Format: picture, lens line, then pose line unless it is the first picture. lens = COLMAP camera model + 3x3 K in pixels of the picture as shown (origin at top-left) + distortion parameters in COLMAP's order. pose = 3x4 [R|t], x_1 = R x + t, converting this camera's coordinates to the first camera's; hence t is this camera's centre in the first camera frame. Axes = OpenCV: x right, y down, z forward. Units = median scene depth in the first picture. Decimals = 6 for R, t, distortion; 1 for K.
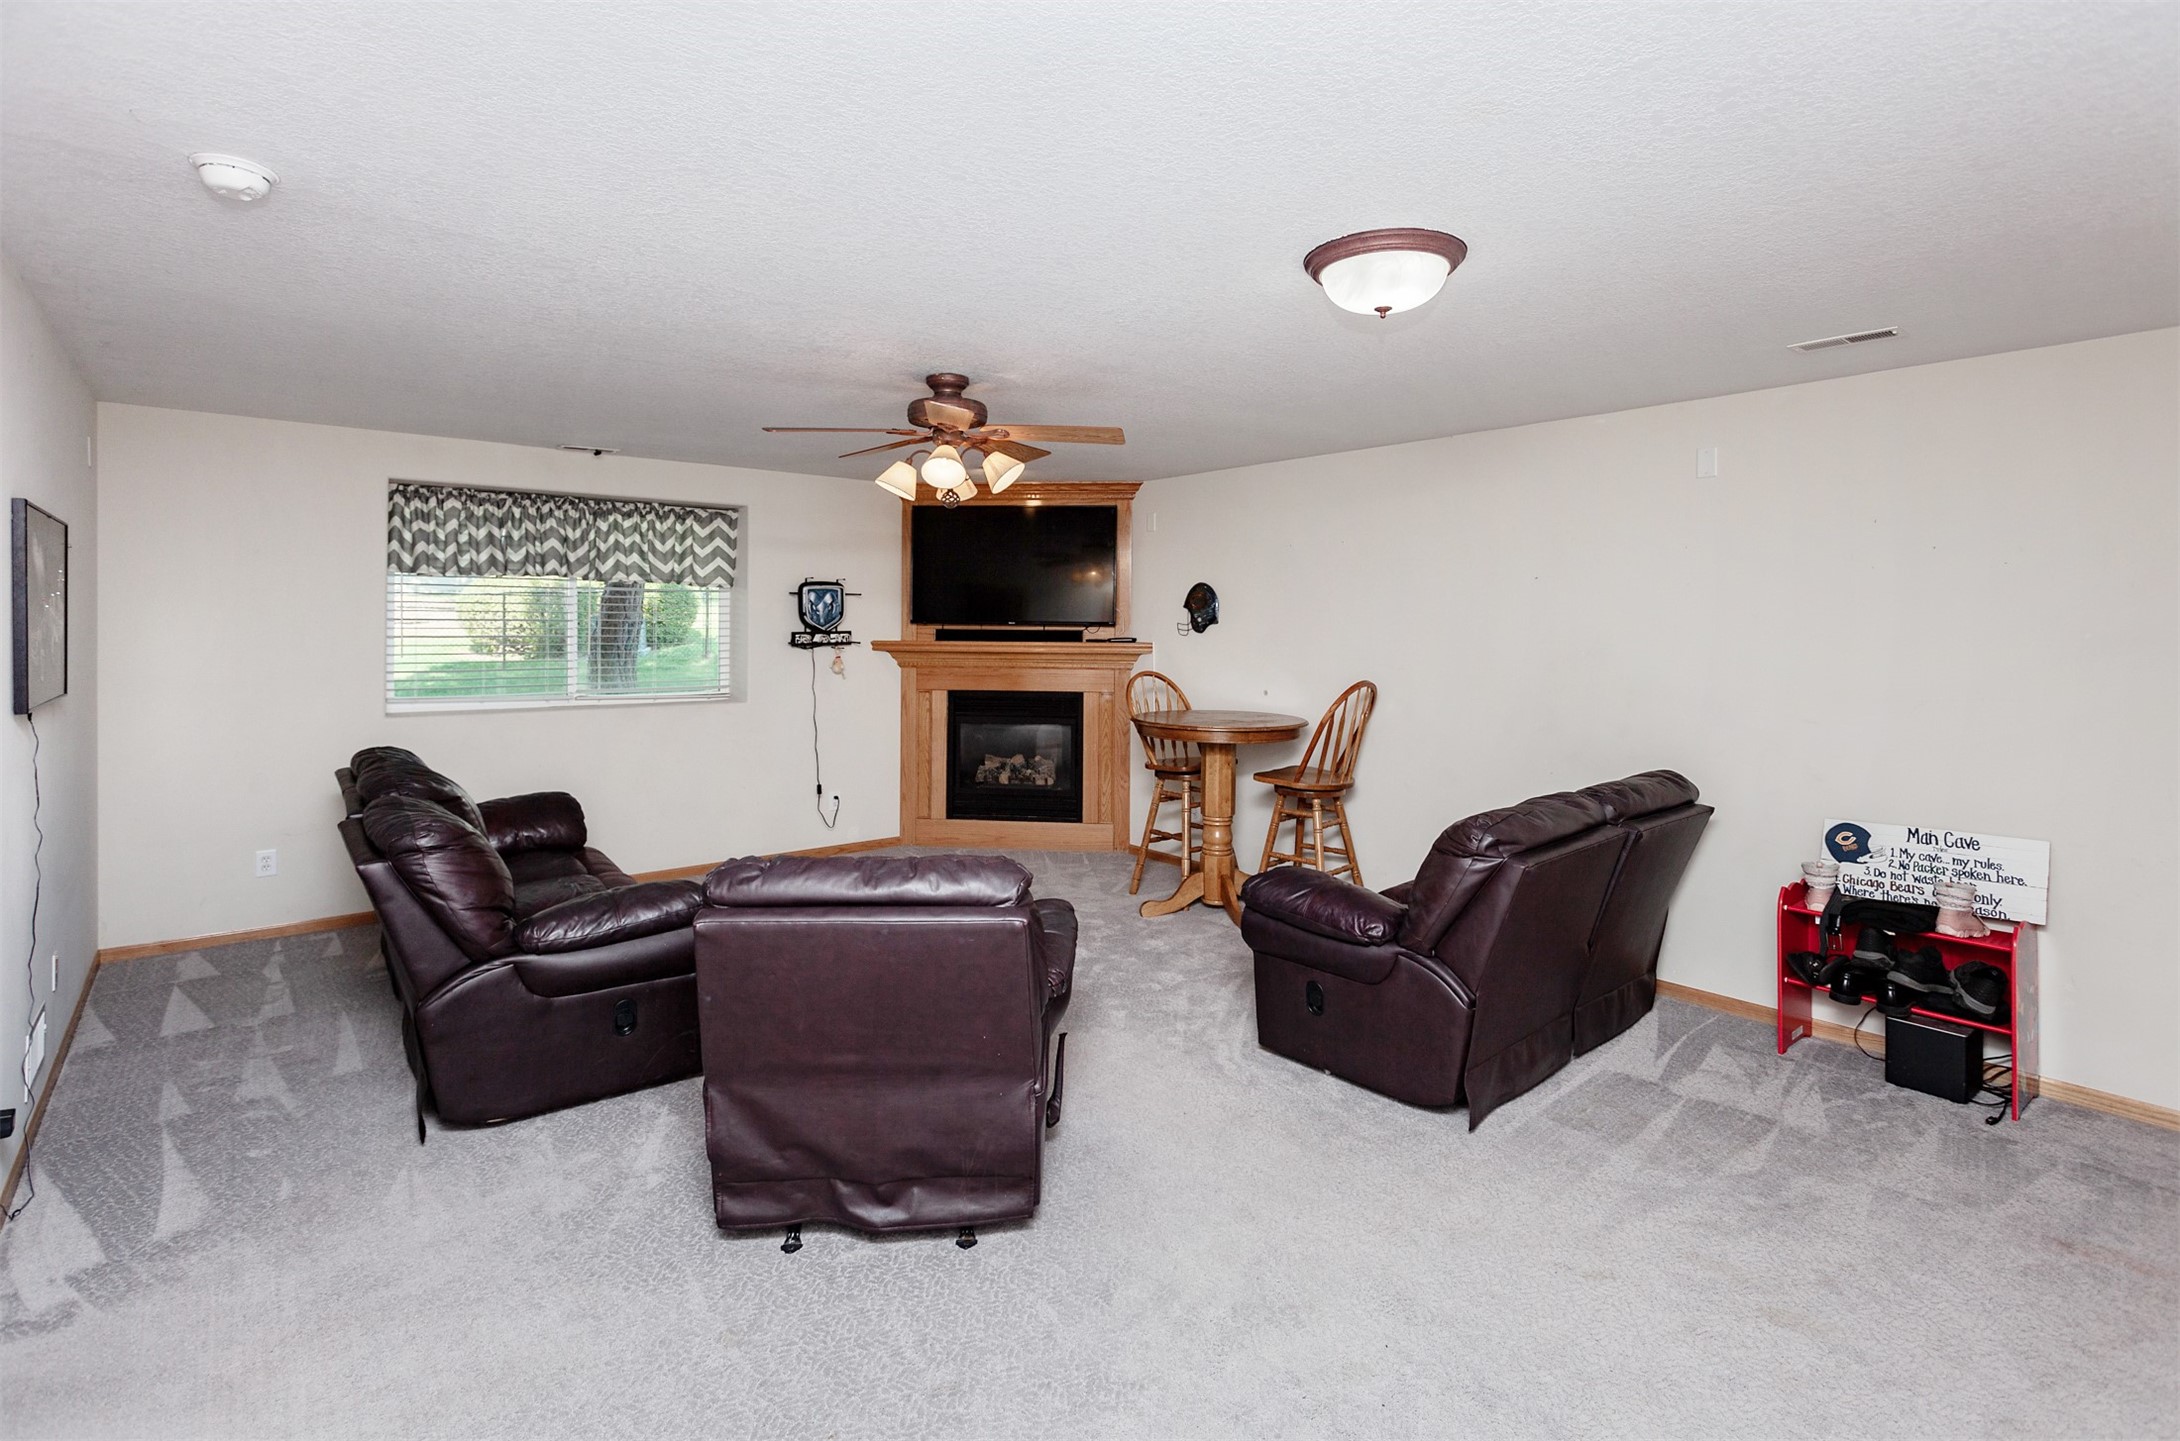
lens RADIAL K [[1028.2, 0, 1098.2], [0, 1028.2, 640.5], [0, 0, 1]] dist [0.000320, -0.000093]
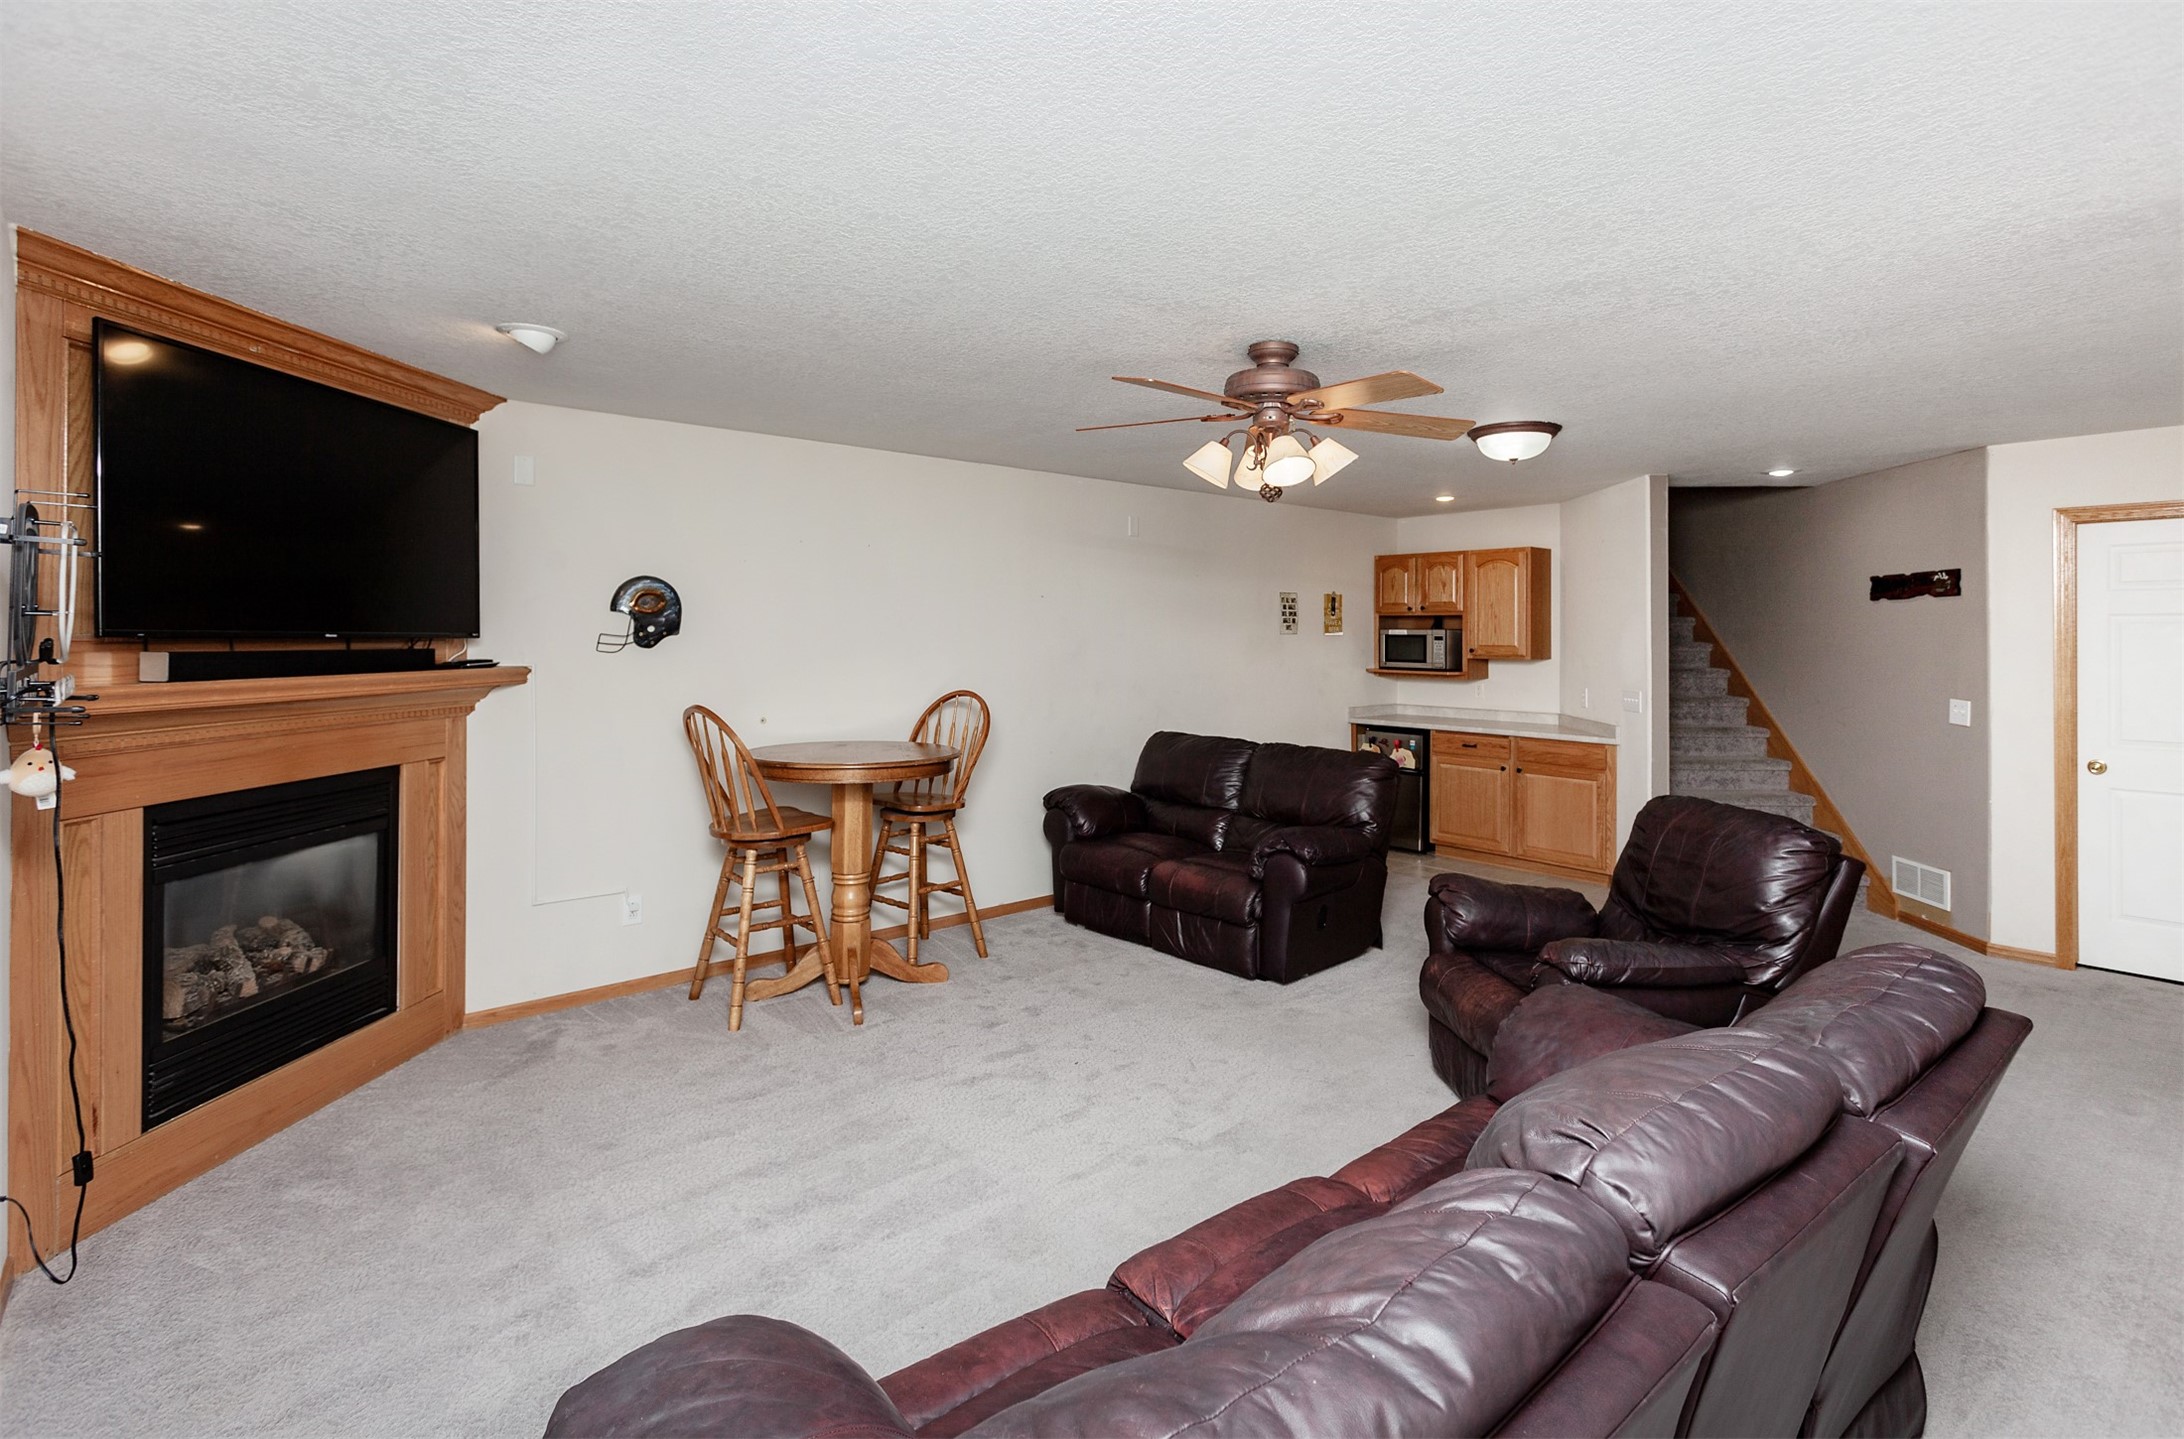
lens RADIAL K [[1030.1, 0, 1100.3], [0, 1030.1, 639.4], [0, 0, 1]] dist [0.000320, -0.000093]
pose [[-0.024434, -0.014713, 0.999593, -0.746559], [0.010105, 0.999837, 0.014963, -0.024831], [-0.999650, 0.010467, -0.024282, 0.887253]]
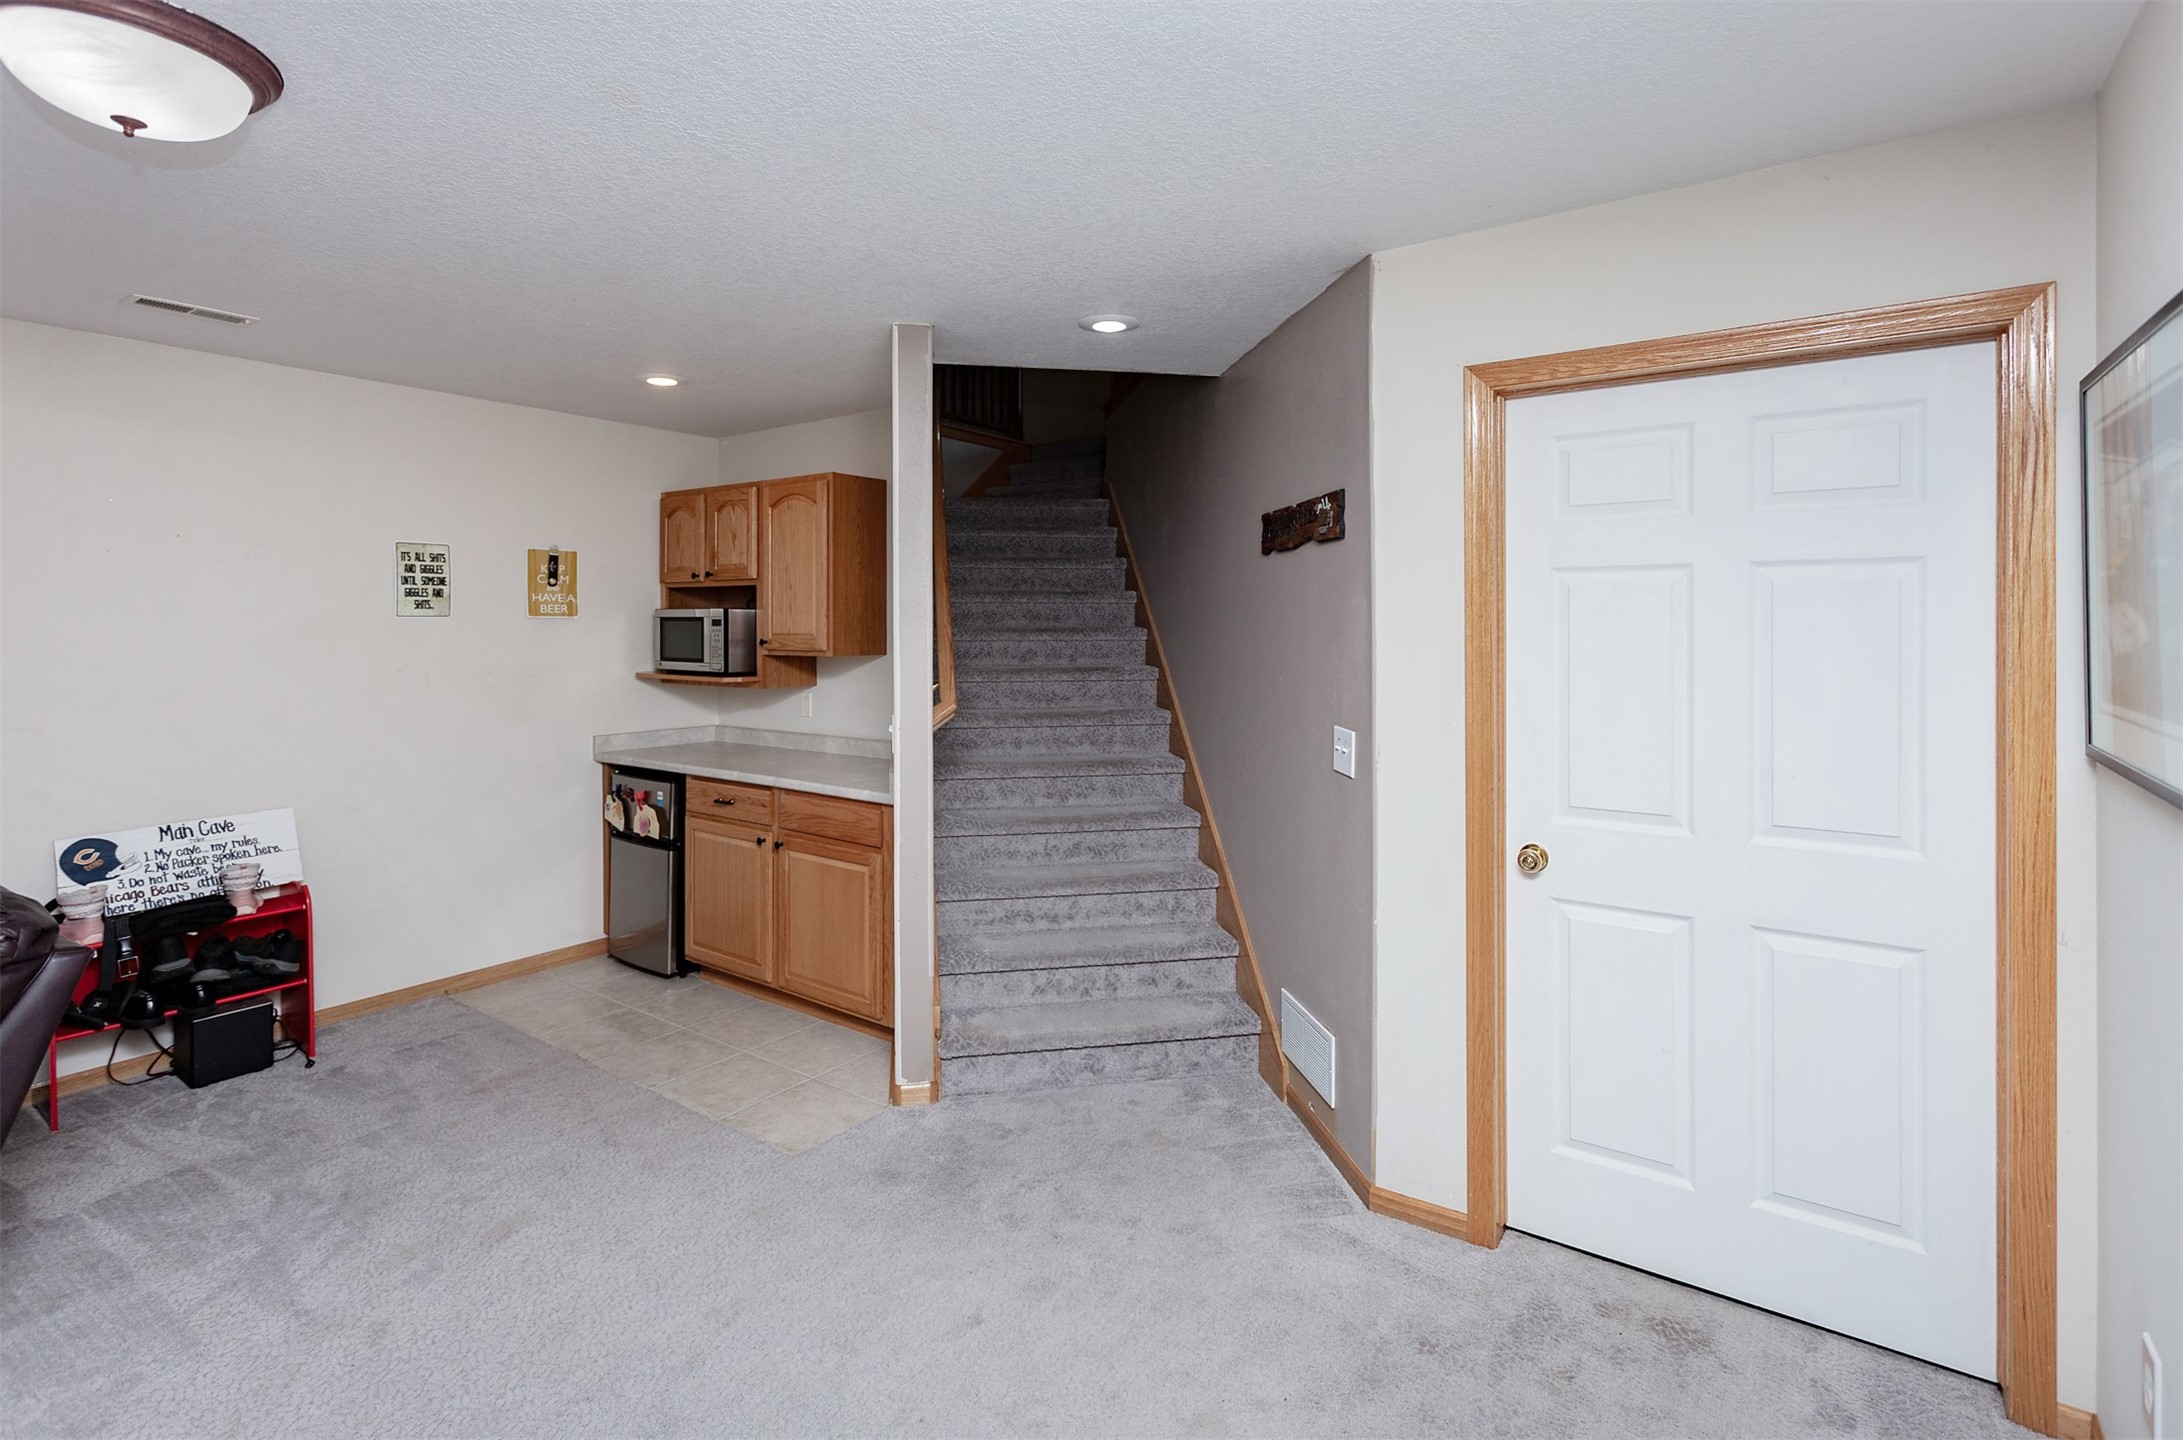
lens RADIAL K [[1029.6, 0, 1099.7], [0, 1029.6, 639.9], [0, 0, 1]] dist [0.000320, -0.000093]
pose [[-0.264582, -0.023831, 0.964069, -0.228522], [0.011037, 0.999554, 0.027737, -0.005186], [-0.964300, 0.017979, -0.264201, 0.258381]]
